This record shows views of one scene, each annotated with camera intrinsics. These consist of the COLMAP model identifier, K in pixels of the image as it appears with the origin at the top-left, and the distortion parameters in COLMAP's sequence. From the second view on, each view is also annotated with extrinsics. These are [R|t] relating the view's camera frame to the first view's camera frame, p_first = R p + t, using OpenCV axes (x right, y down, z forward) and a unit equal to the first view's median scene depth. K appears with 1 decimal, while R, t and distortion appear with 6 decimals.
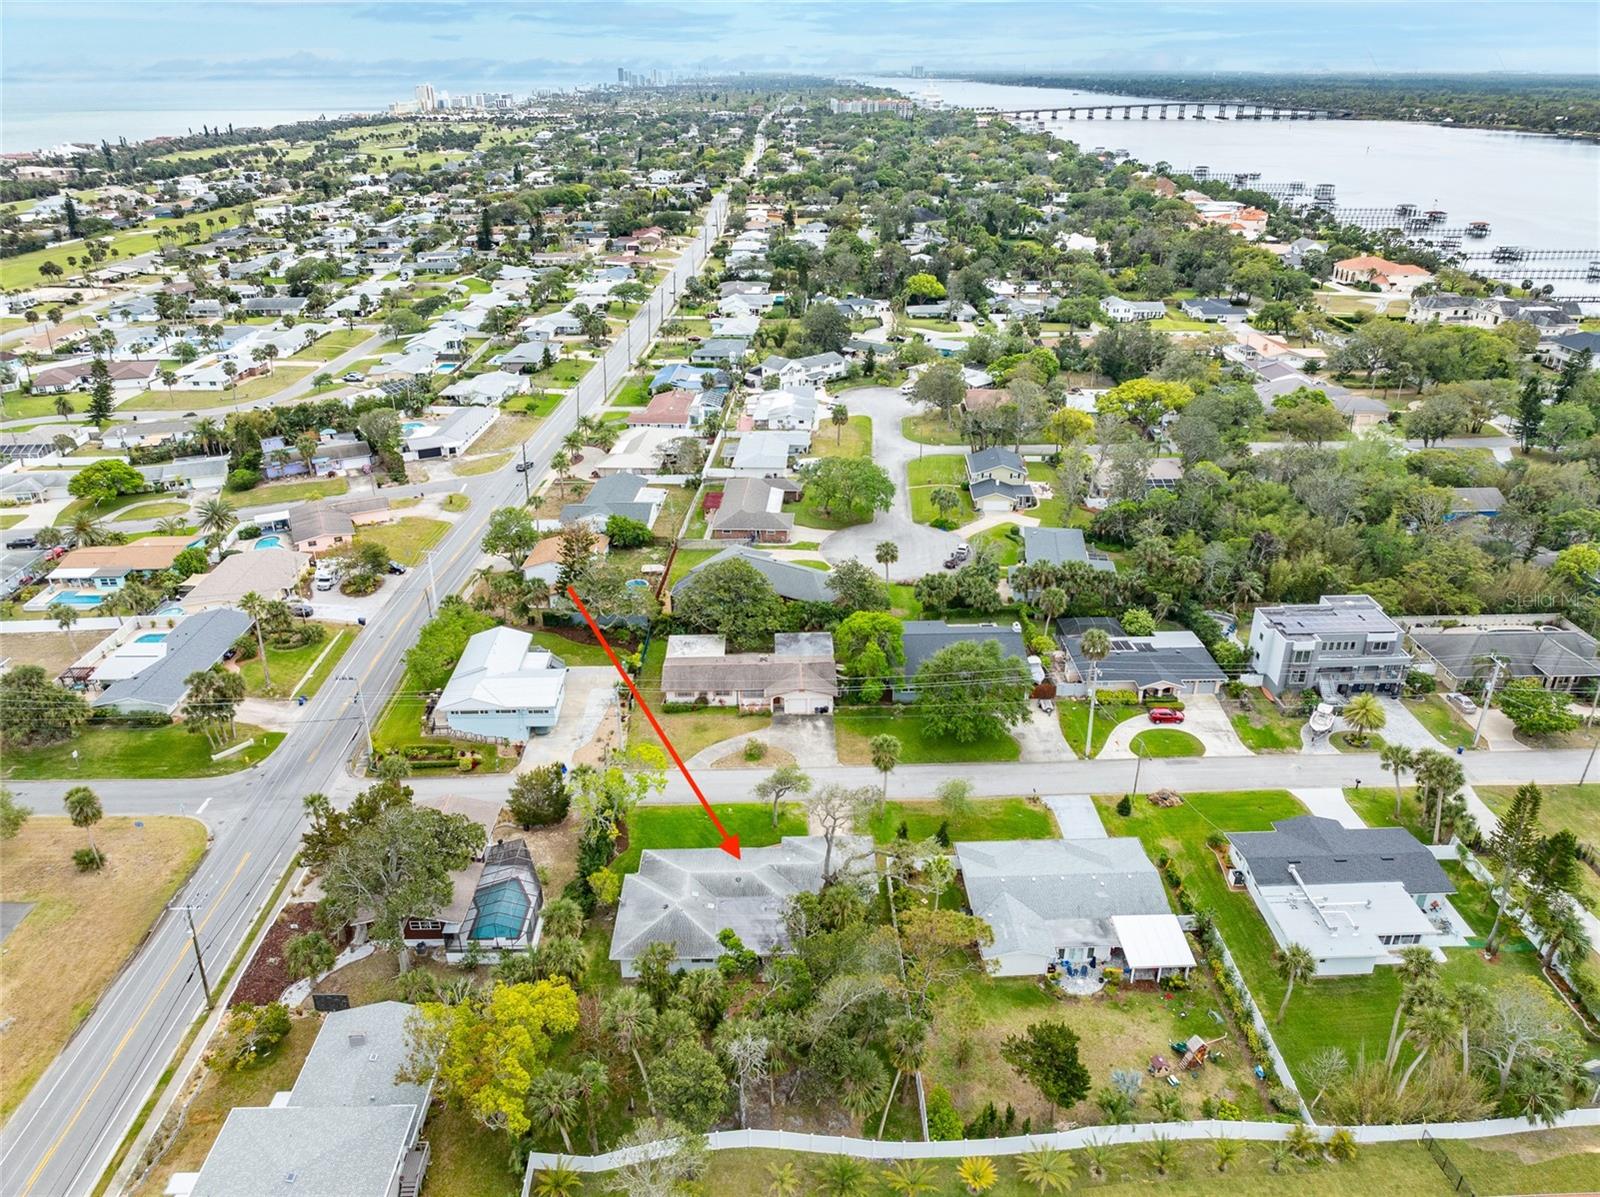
lens RADIAL K [[1121.8, 0, 806.7], [0, 1121.8, 594.0], [0, 0, 1]] dist [-0.032873, 0.020566]
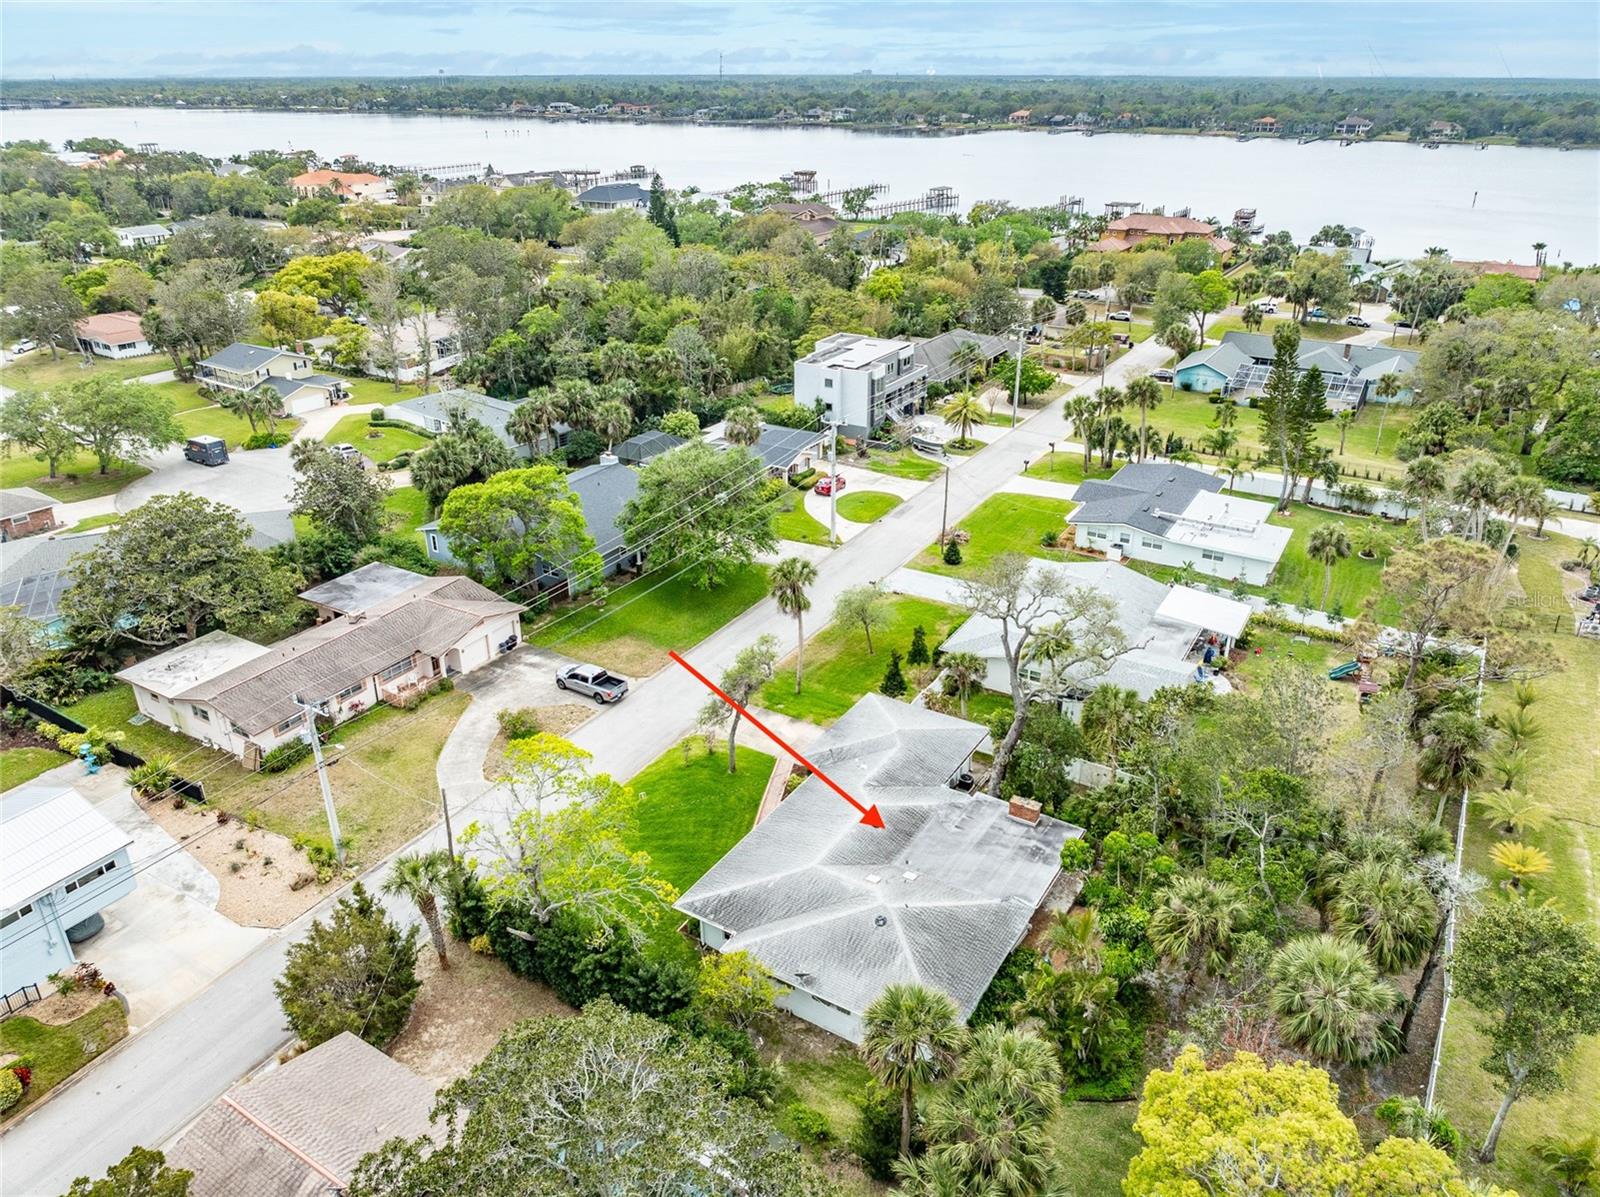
lens RADIAL K [[1121.8, 0, 806.7], [0, 1121.8, 594.0], [0, 0, 1]] dist [-0.032873, 0.020566]
pose [[0.538054, -0.354215, 0.764872, -0.315609], [0.358975, 0.917308, 0.172286, 0.029570], [-0.762650, 0.181871, 0.620716, 0.452006]]
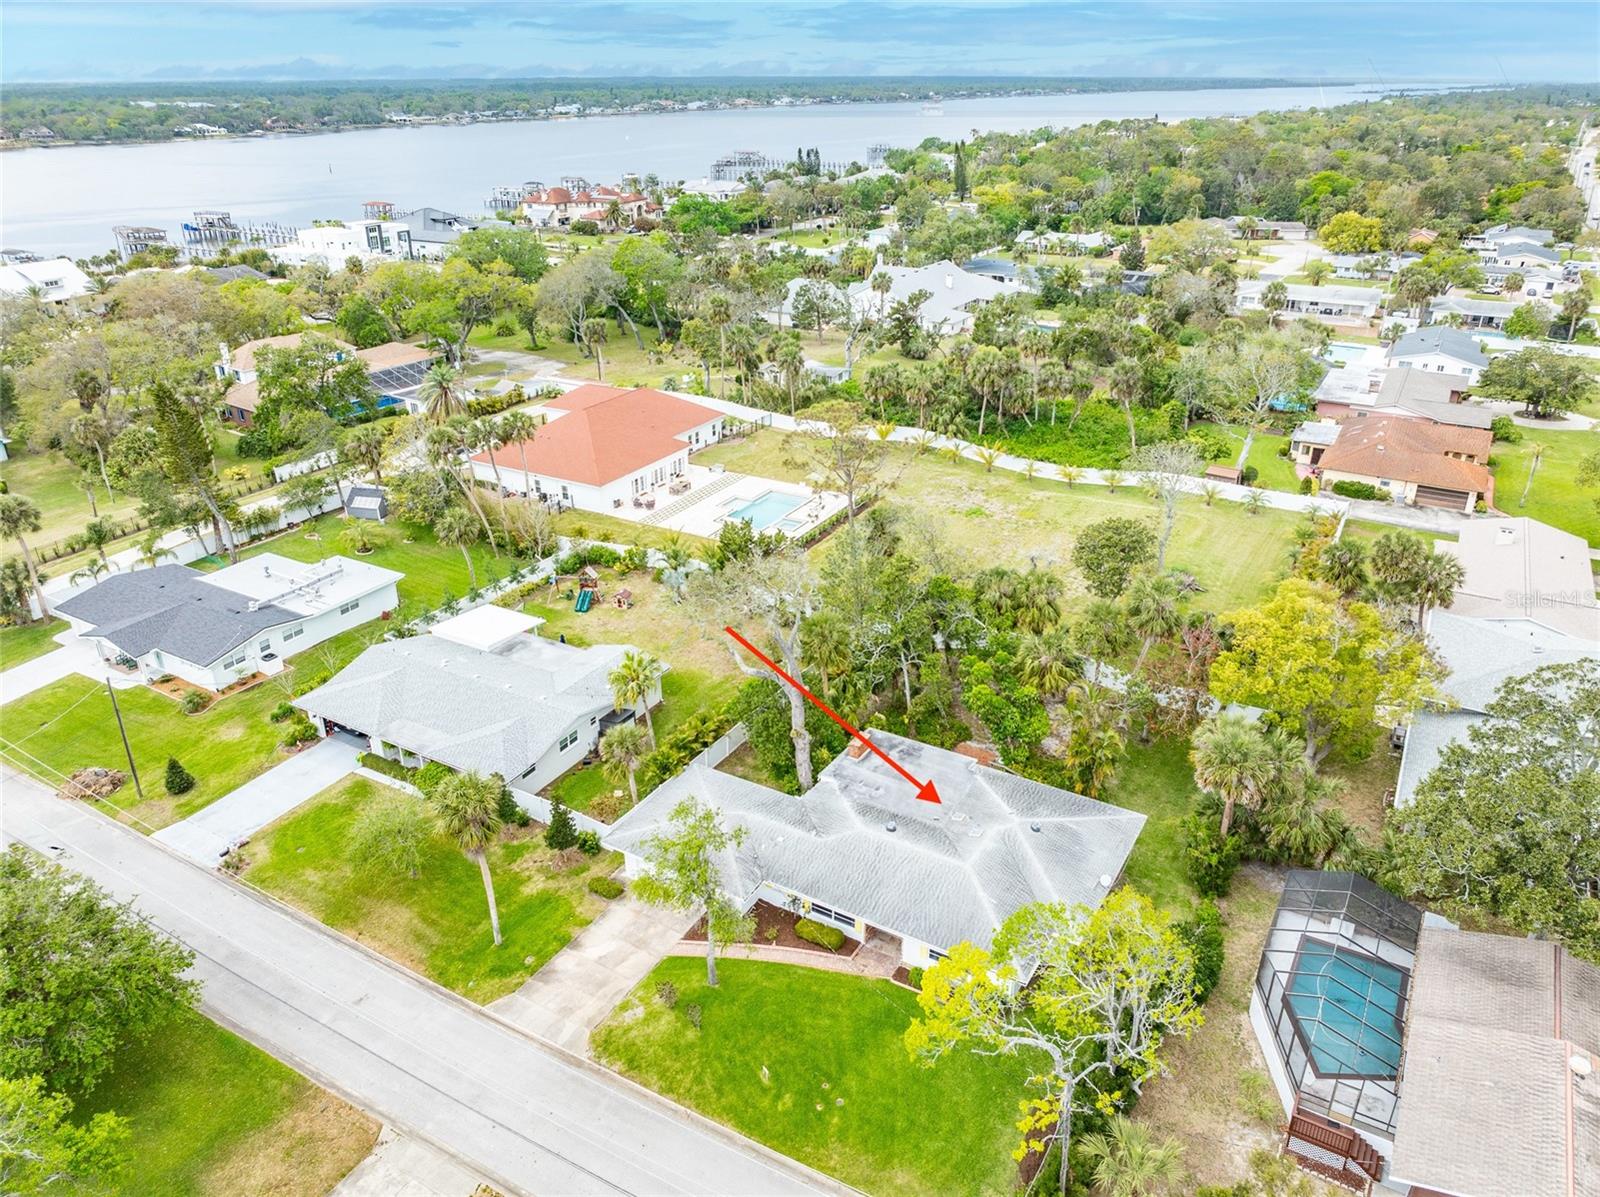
lens RADIAL K [[1121.8, 0, 806.7], [0, 1121.8, 594.0], [0, 0, 1]] dist [-0.032873, 0.020566]
pose [[-0.850008, -0.218350, 0.479385, -0.181230], [0.229167, 0.666135, 0.709751, -0.153121], [-0.474309, 0.713153, -0.516182, 0.834364]]
